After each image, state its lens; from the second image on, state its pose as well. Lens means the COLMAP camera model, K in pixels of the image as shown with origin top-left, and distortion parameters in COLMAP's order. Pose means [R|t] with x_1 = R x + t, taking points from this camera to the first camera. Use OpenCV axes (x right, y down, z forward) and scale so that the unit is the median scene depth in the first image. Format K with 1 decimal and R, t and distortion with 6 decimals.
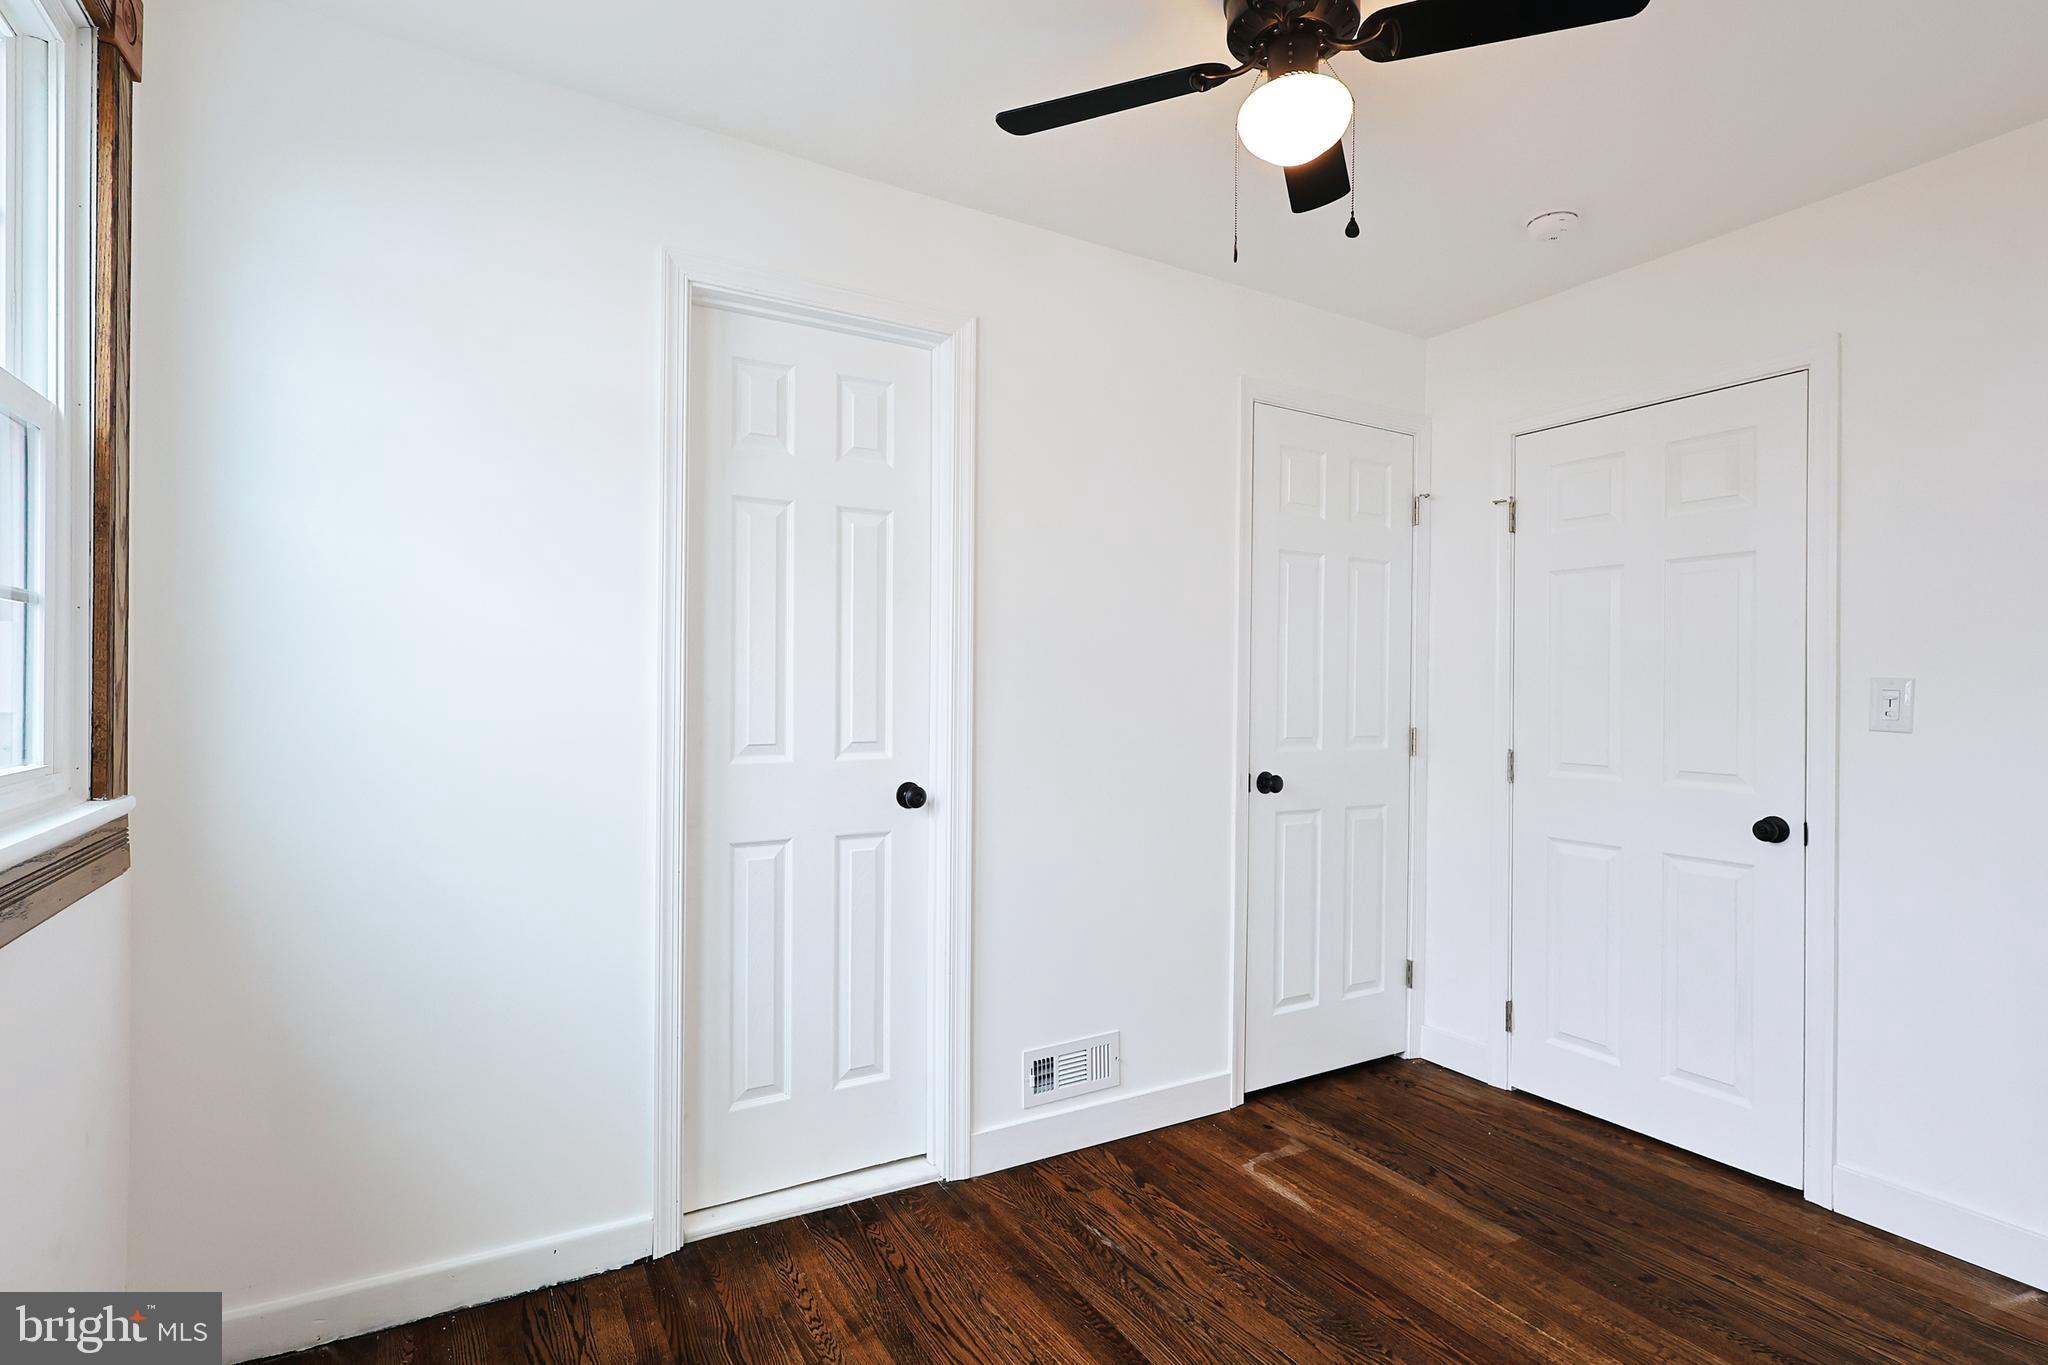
lens RADIAL K [[1045.6, 0, 1041.4], [0, 1045.6, 669.5], [0, 0, 1]] dist [-0.003018, 0.005167]
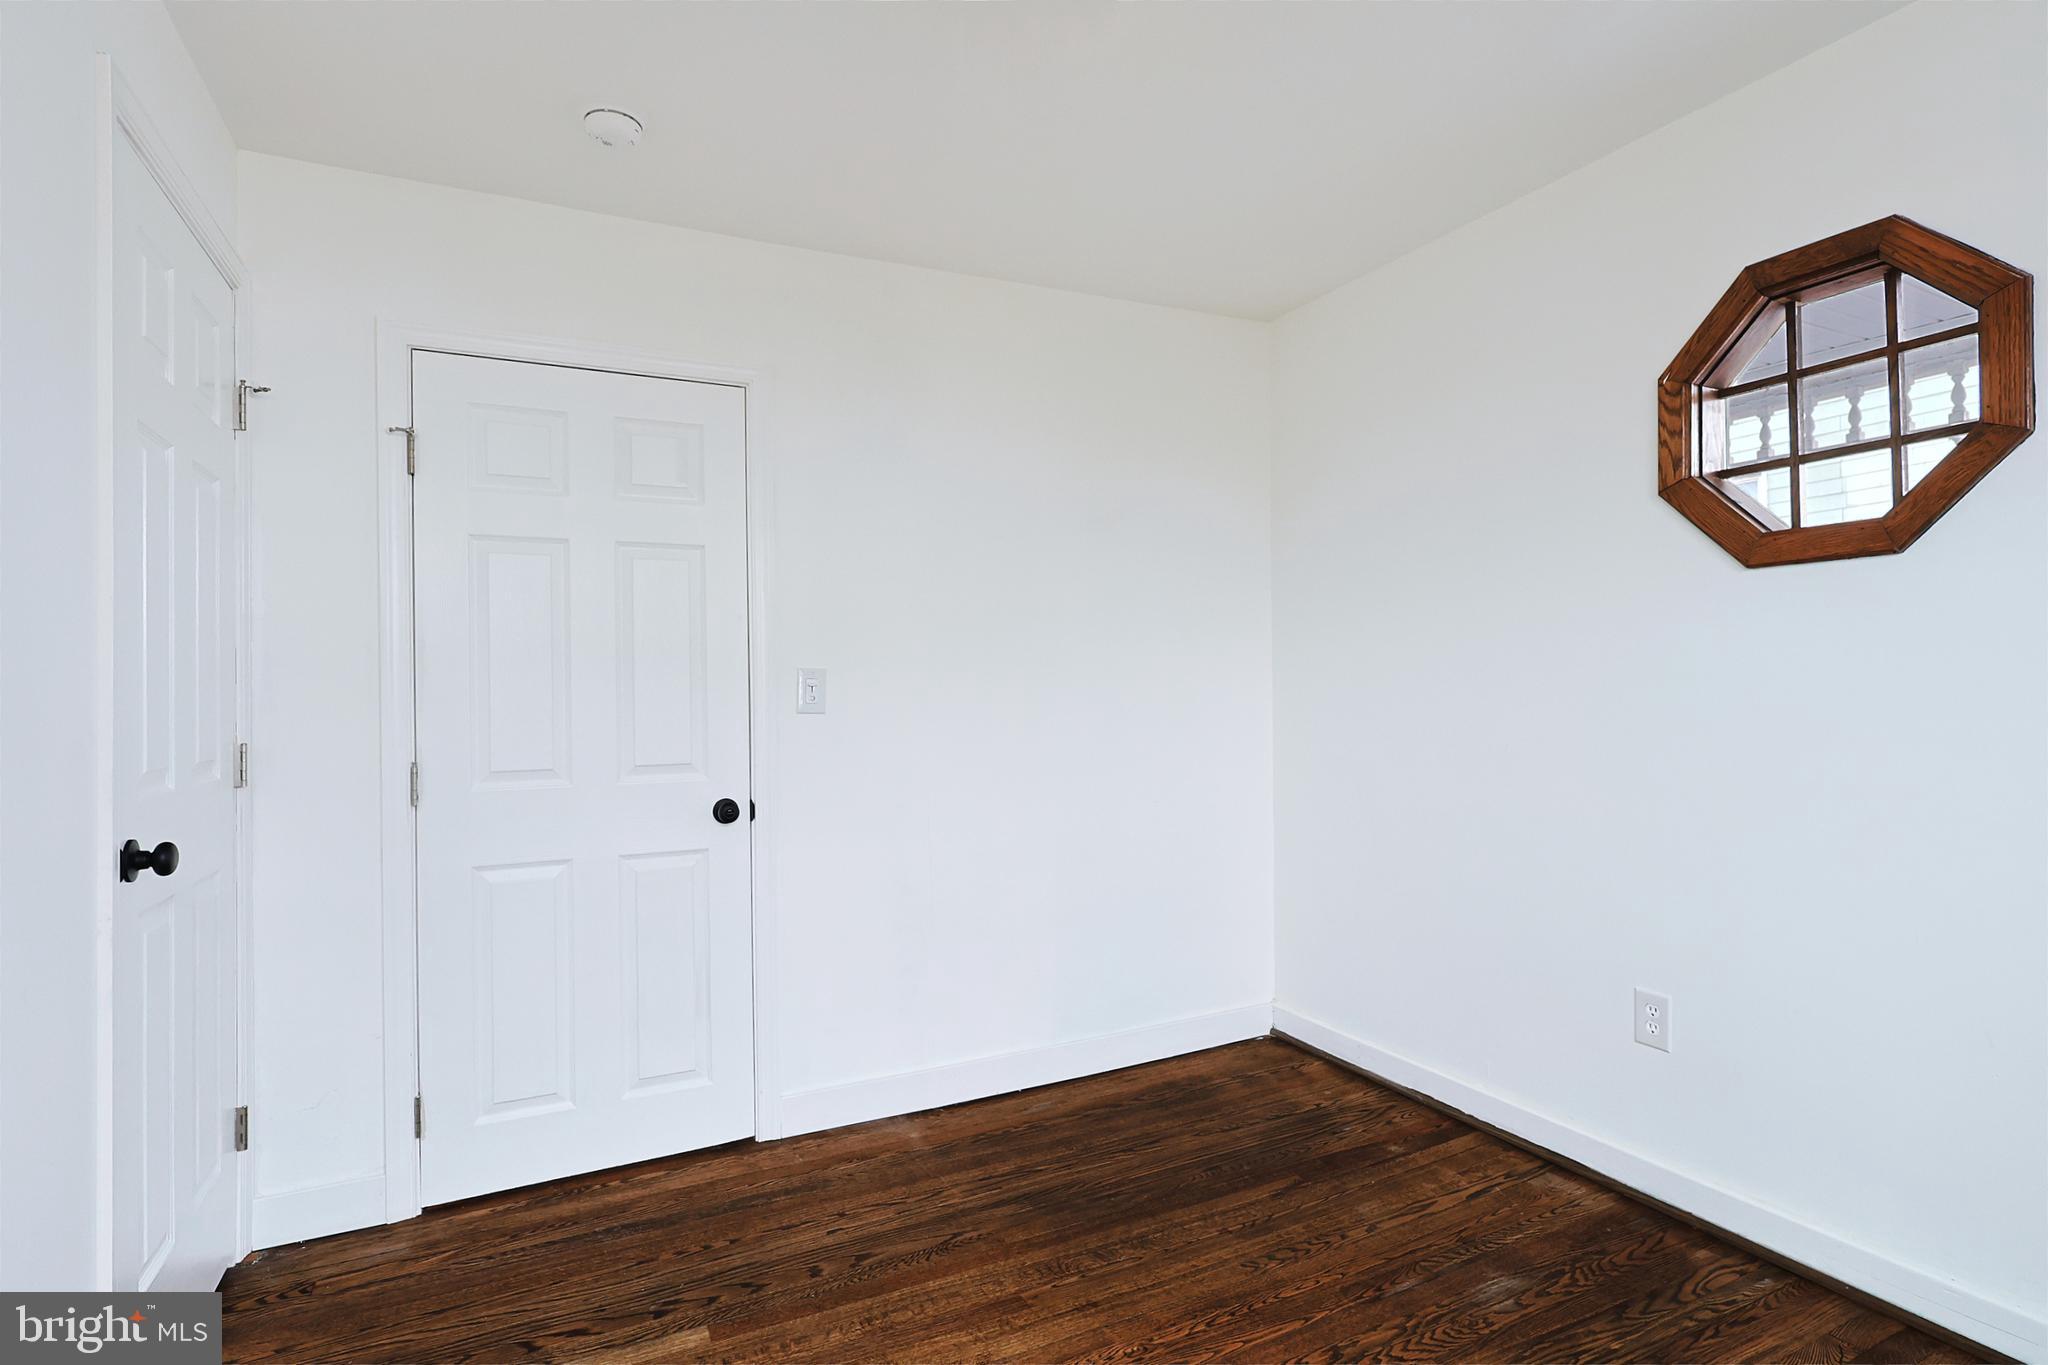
lens RADIAL K [[1045.6, 0, 992.0], [0, 1045.6, 683.2], [0, 0, 1]] dist [-0.003018, 0.005167]
pose [[0.075489, 0.000922, 0.997146, -0.315144], [0.000406, 0.999999, -0.000955, 0.023462], [-0.997147, 0.000477, 0.075489, 0.613527]]
